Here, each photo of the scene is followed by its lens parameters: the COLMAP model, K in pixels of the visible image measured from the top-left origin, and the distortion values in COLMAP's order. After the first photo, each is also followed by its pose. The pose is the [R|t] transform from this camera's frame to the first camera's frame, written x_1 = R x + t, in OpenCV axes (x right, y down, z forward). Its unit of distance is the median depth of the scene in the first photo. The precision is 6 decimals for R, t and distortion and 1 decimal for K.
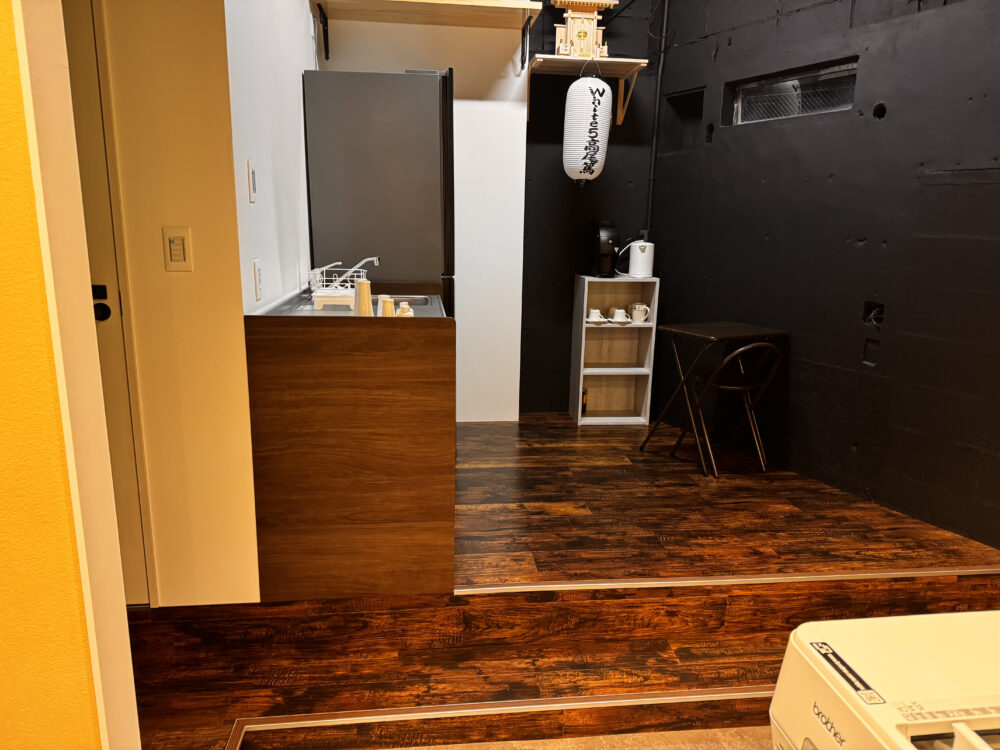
lens RADIAL K [[706.4, 0, 502.2], [0, 706.4, 385.9], [0, 0, 1]] dist [0.057931, -0.056901]
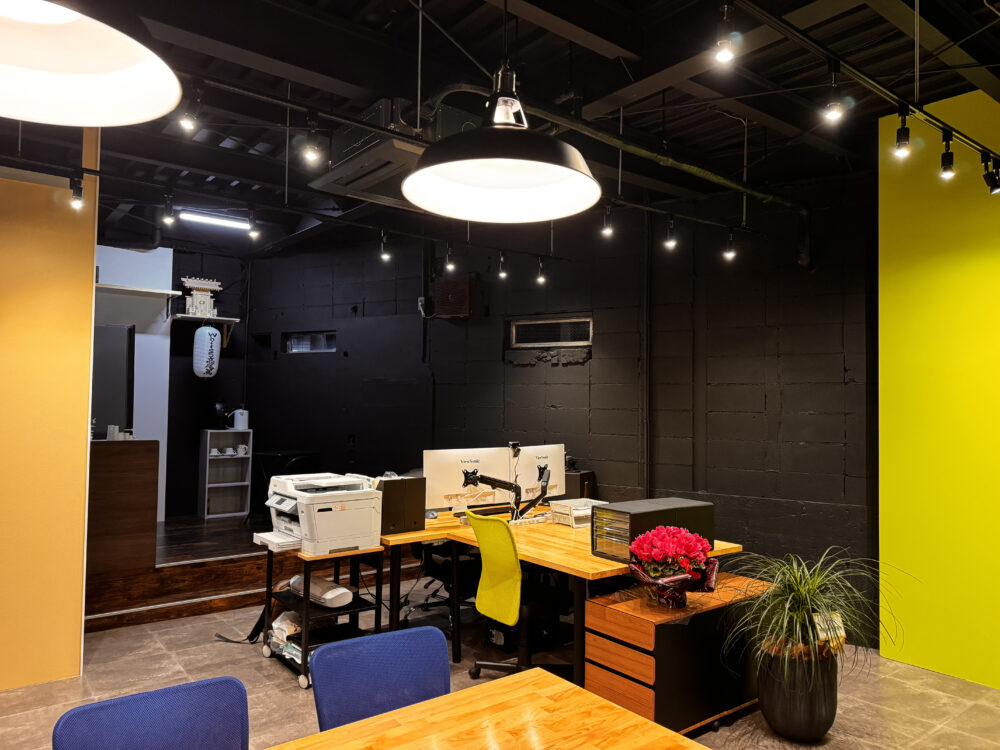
lens RADIAL K [[706.4, 0, 502.2], [0, 706.4, 385.9], [0, 0, 1]] dist [0.057931, -0.056901]
pose [[0.859463, 0.003564, 0.511186, -0.166768], [0.114931, 0.973028, -0.200019, 0.186049], [-0.498111, 0.230660, 0.835872, -0.908487]]
